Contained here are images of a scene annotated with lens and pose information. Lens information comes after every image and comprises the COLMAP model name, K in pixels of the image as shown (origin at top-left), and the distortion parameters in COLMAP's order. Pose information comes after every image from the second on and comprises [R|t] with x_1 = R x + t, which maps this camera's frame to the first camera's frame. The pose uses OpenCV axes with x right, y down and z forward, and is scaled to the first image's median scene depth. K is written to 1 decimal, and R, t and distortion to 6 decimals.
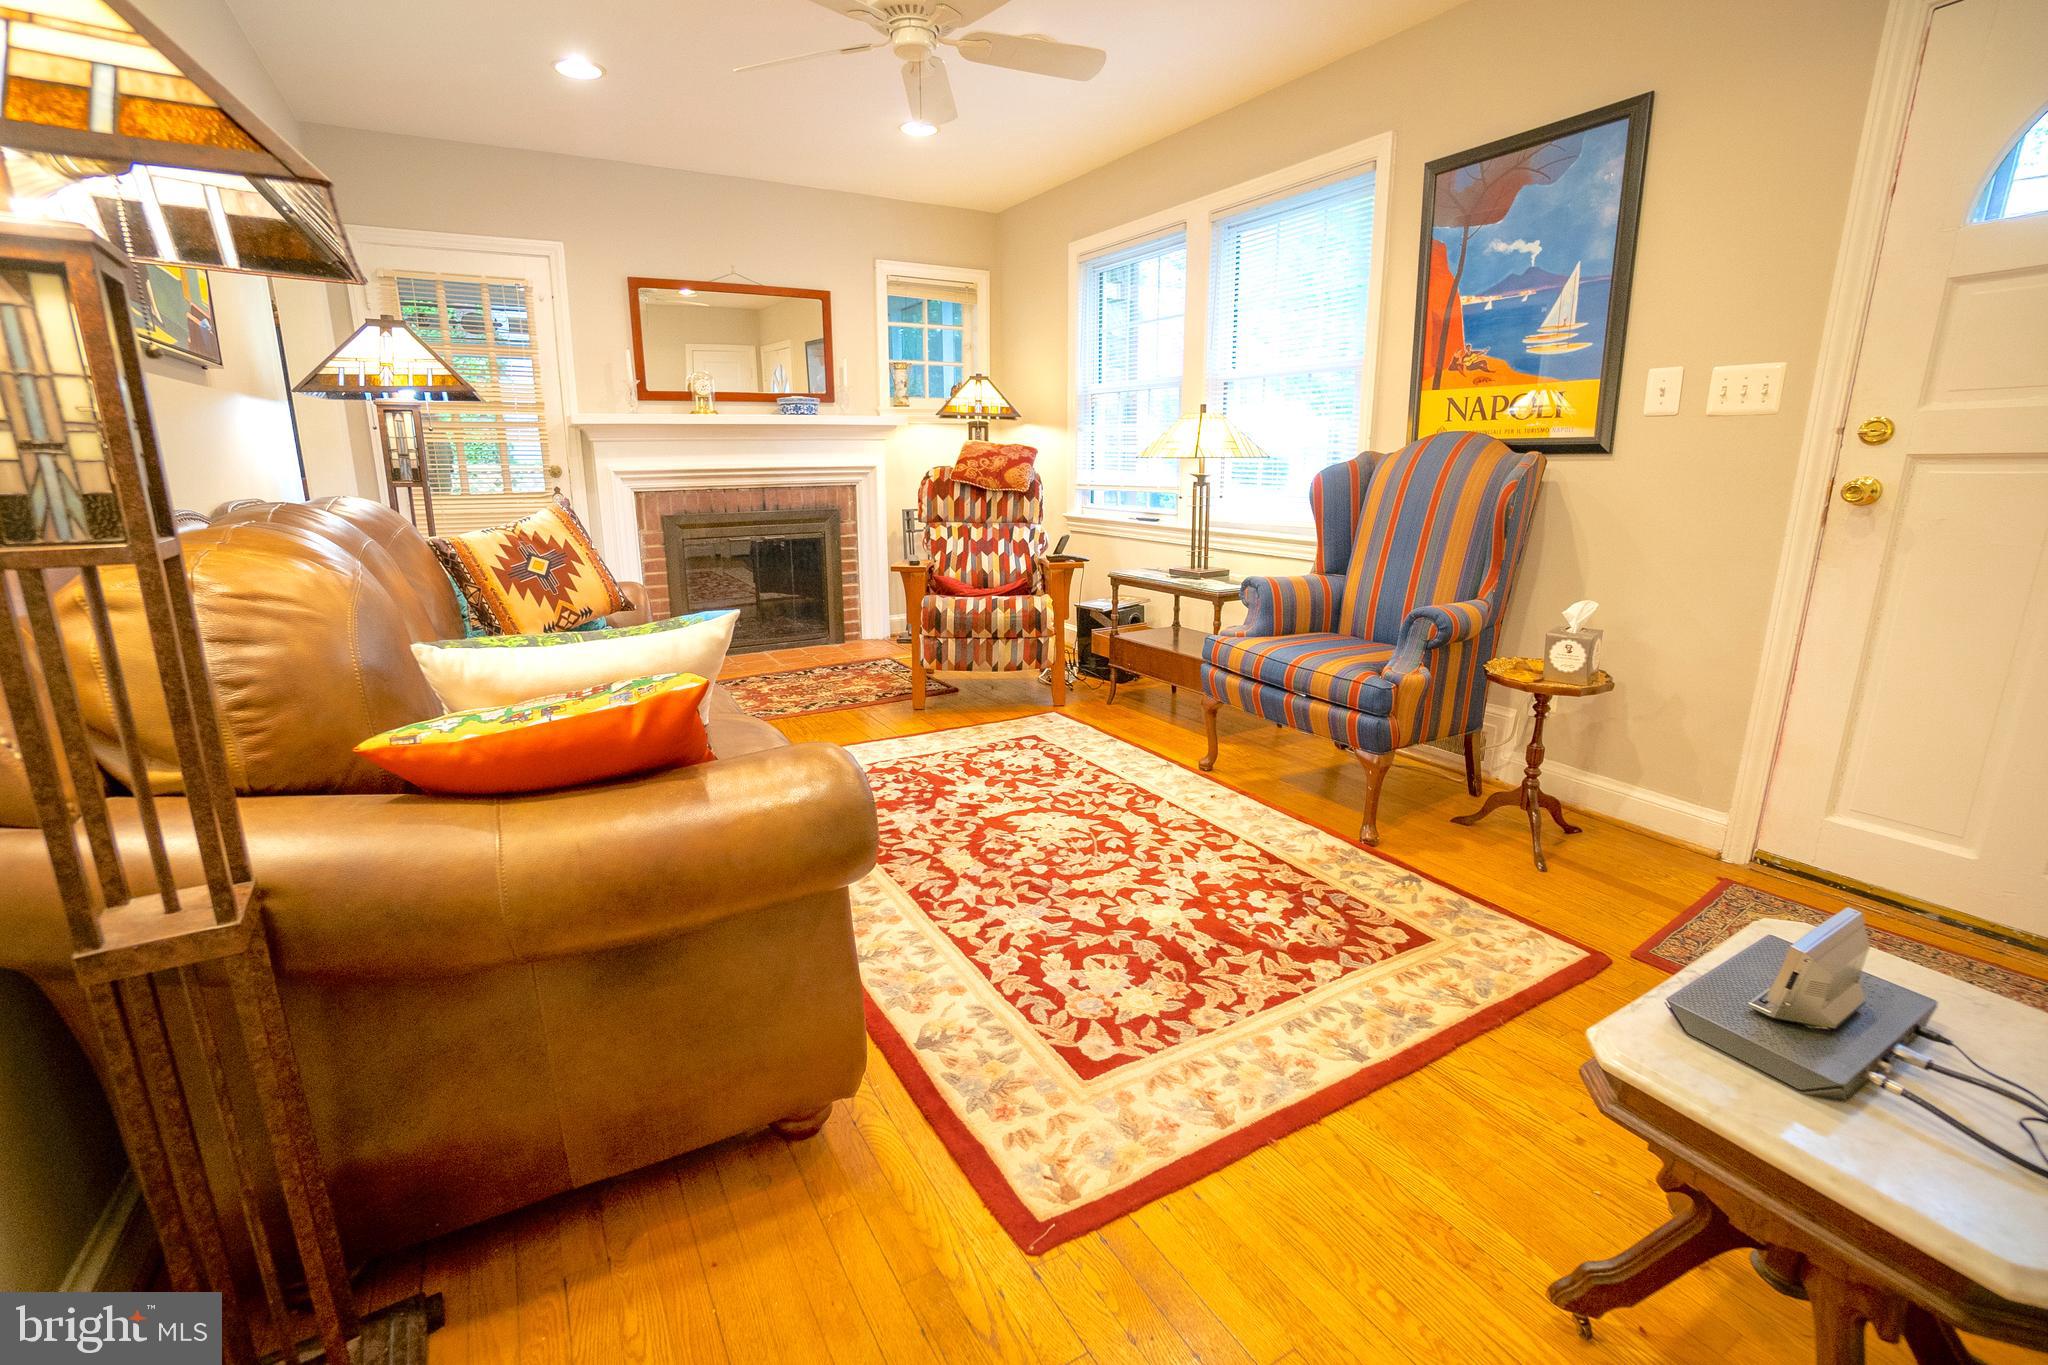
lens RADIAL K [[903.2, 0, 1010.8], [0, 903.2, 678.0], [0, 0, 1]] dist [-0.063833, 0.023181]
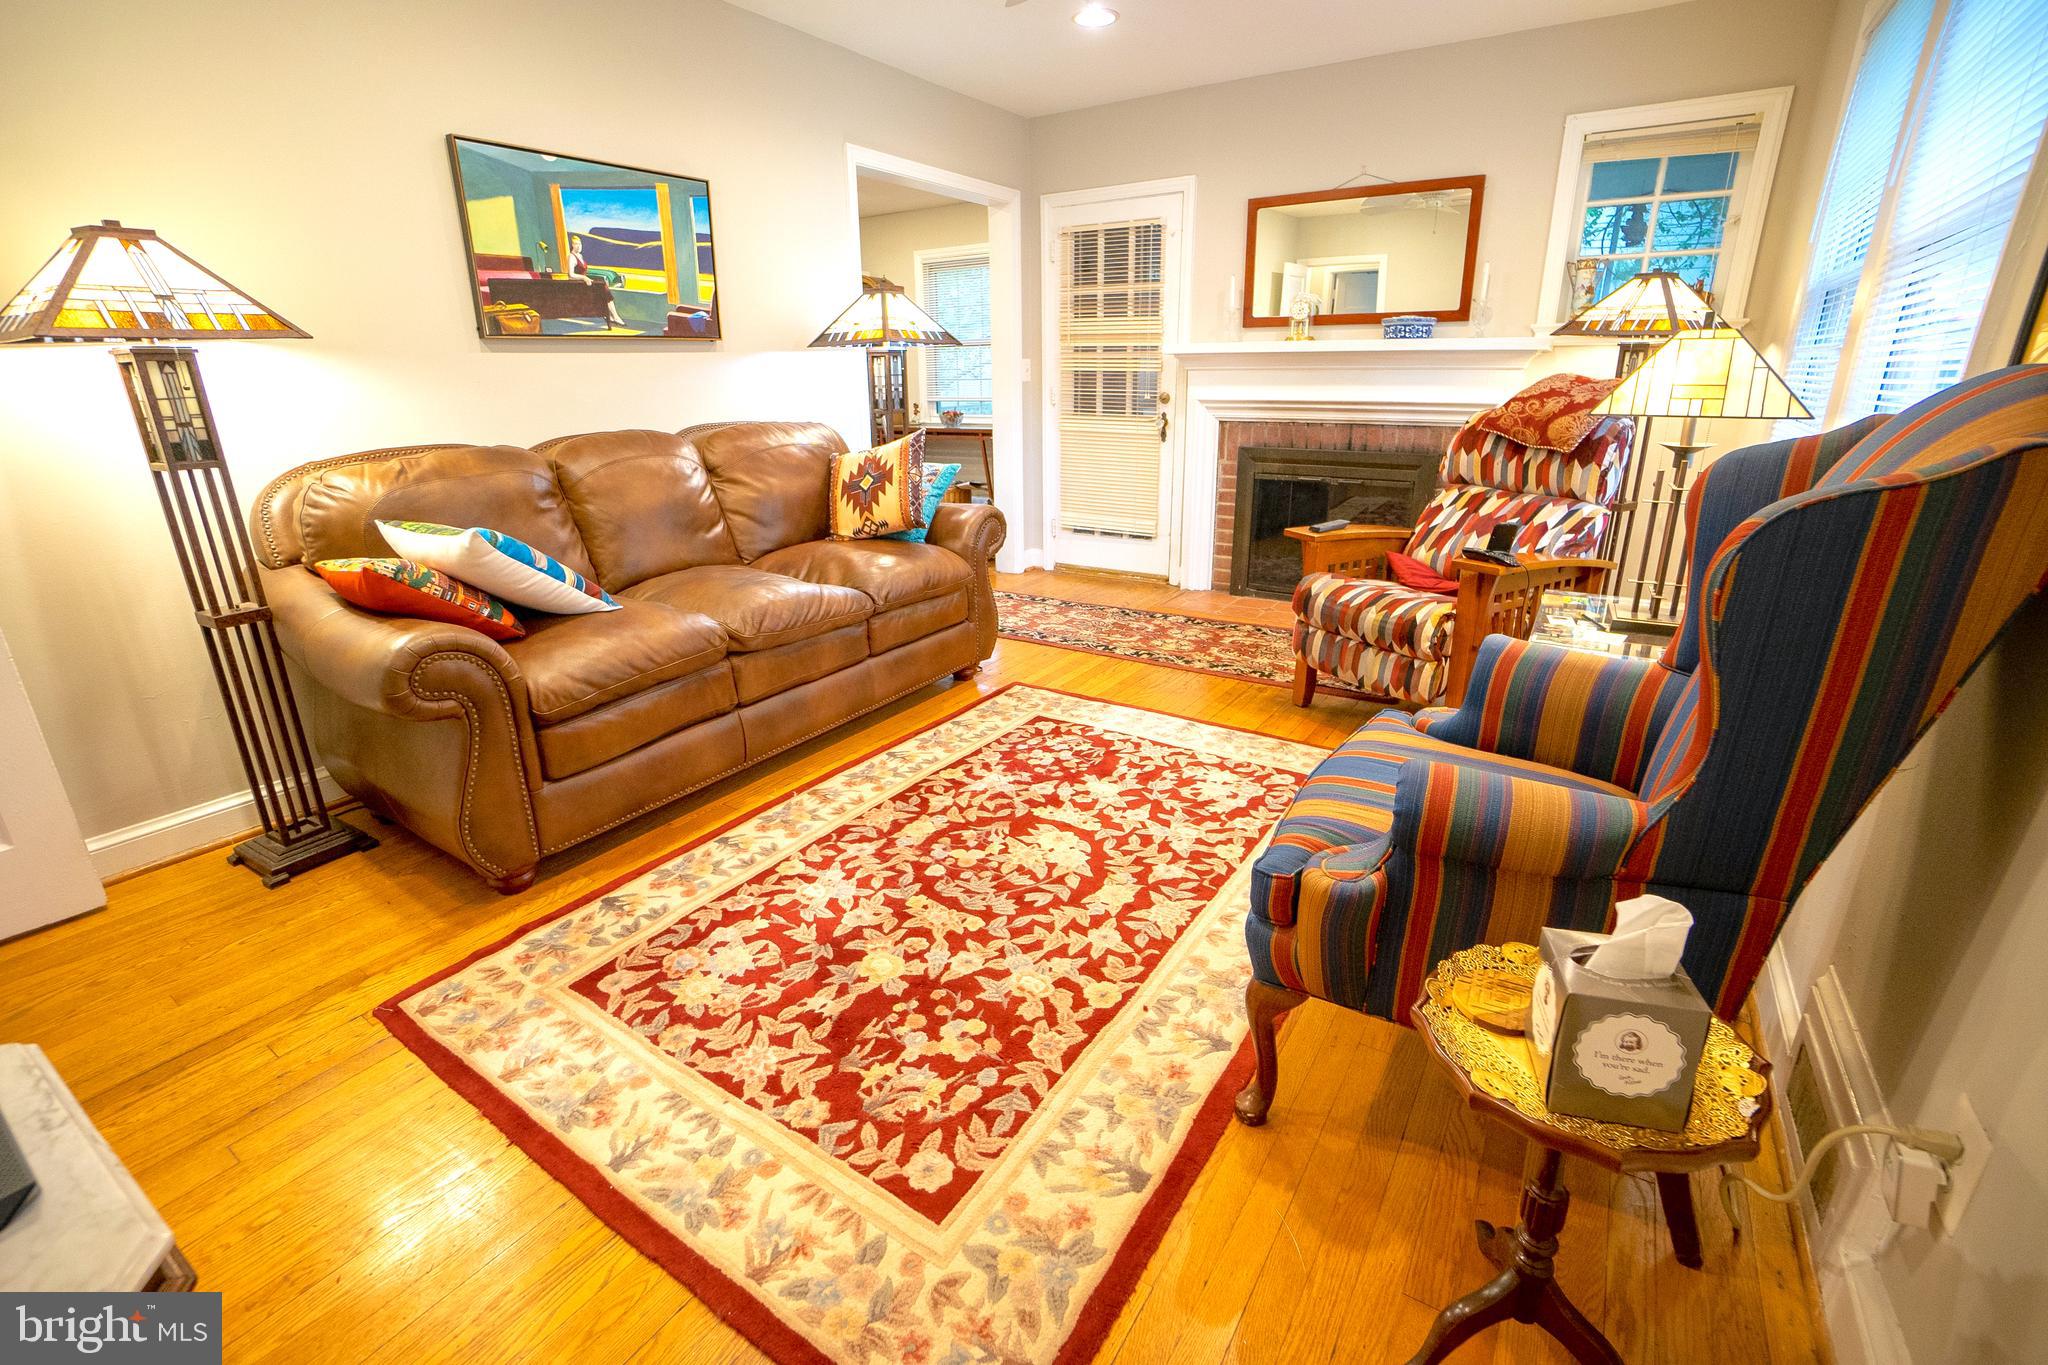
lens RADIAL K [[903.2, 0, 1010.8], [0, 903.2, 678.0], [0, 0, 1]] dist [-0.063833, 0.023181]
pose [[0.448847, 0.283490, -0.847449, 0.695898], [-0.202248, 0.955964, 0.212671, -0.164303], [0.870421, 0.075939, 0.486417, 0.537303]]
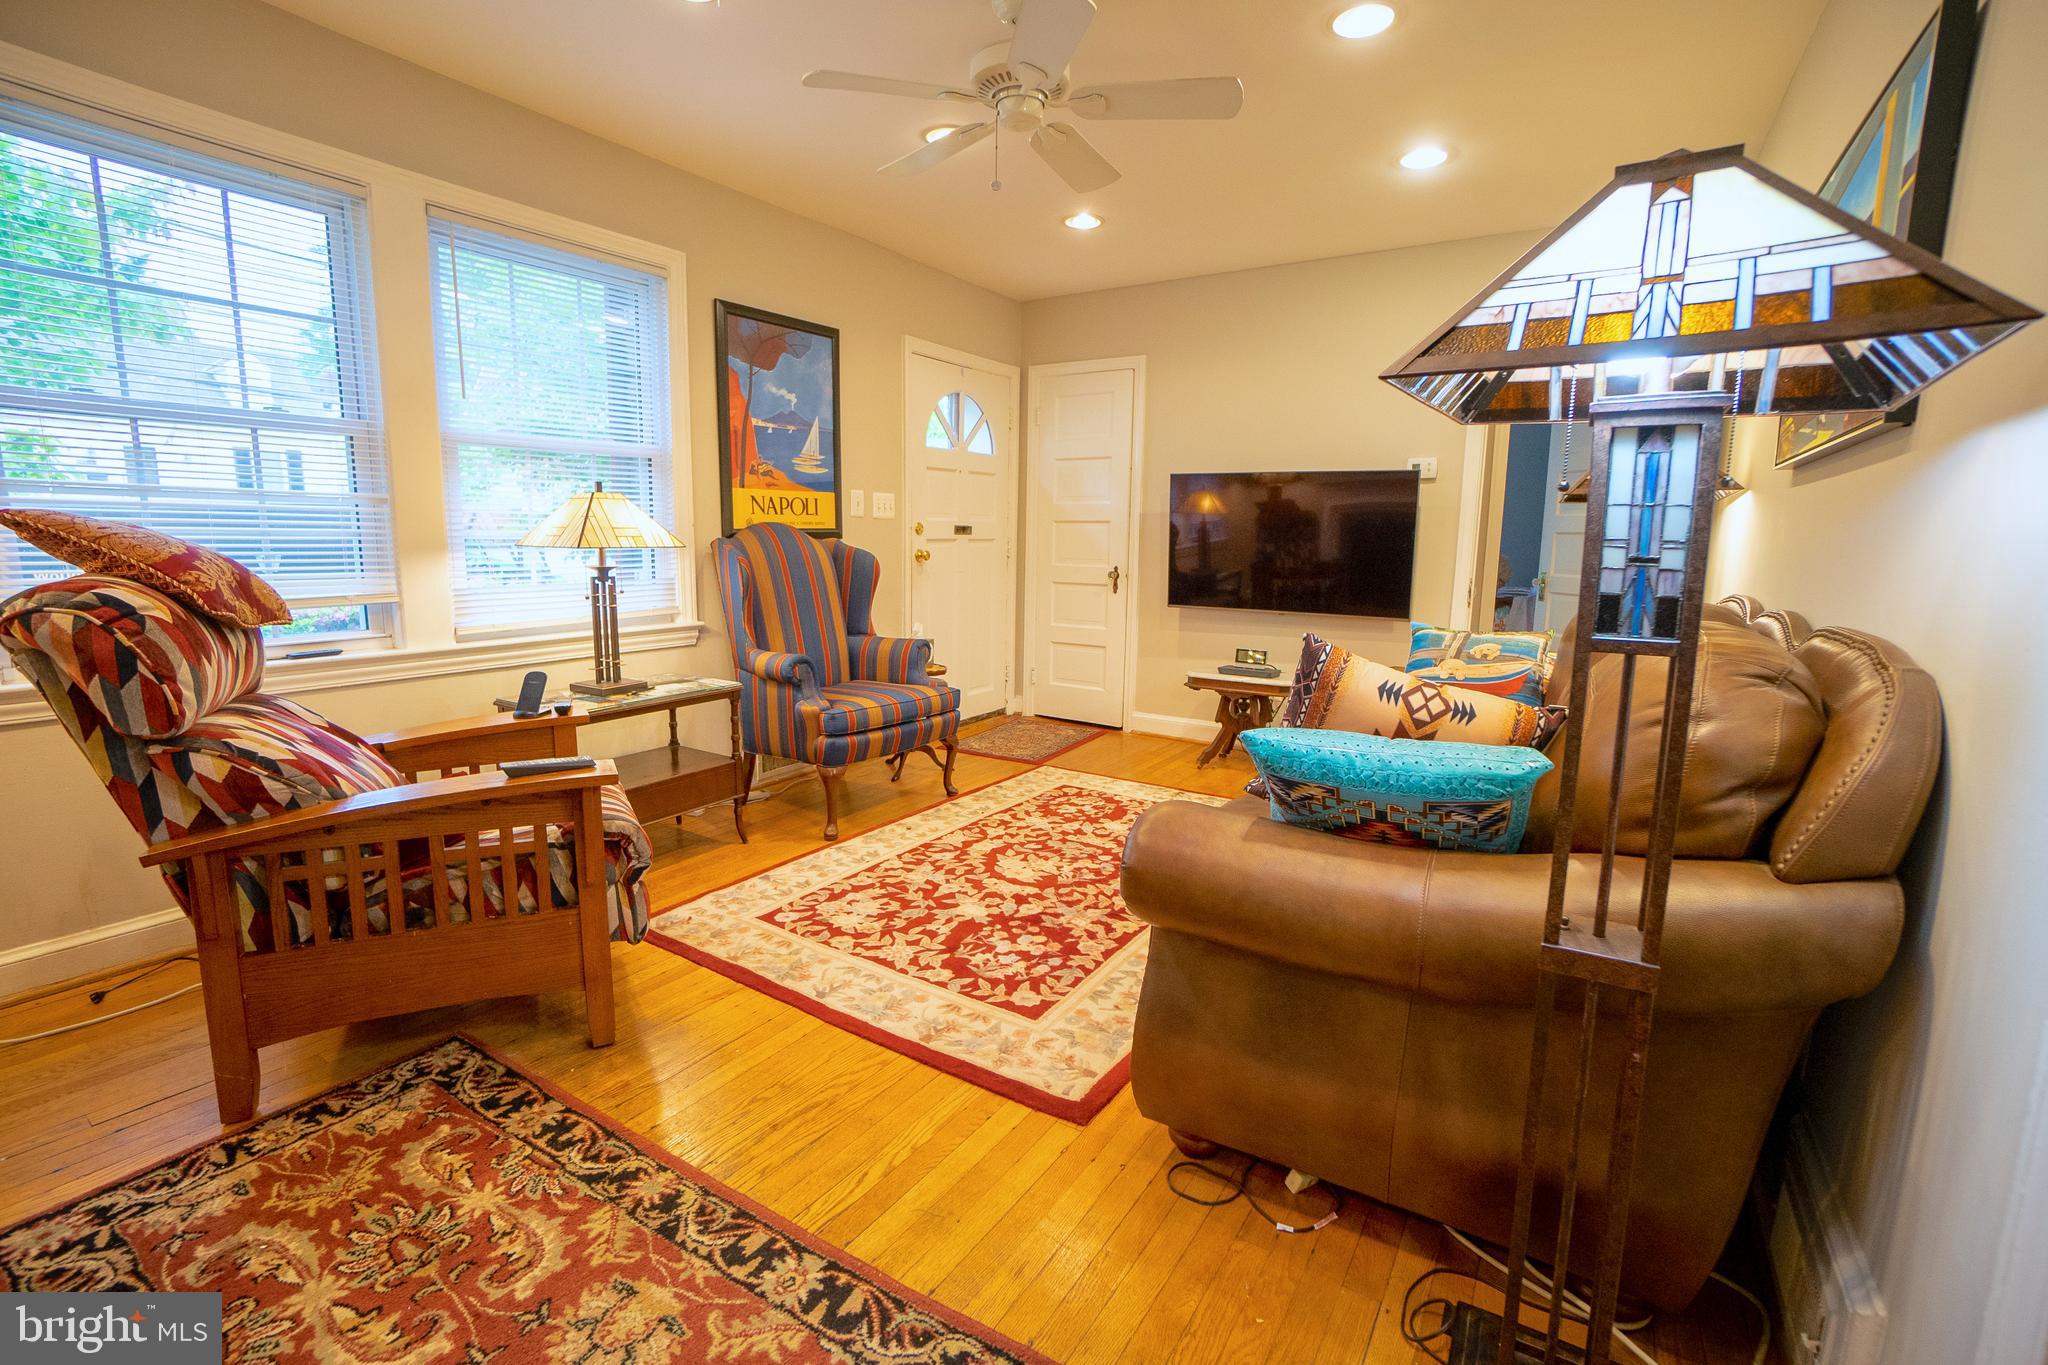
lens RADIAL K [[903.2, 0, 1010.8], [0, 903.2, 678.0], [0, 0, 1]] dist [-0.063833, 0.023181]
pose [[-0.456701, -0.141896, 0.878231, -0.904614], [0.202245, 0.944788, 0.257822, -0.356034], [-0.866326, 0.295365, -0.402788, 1.391486]]
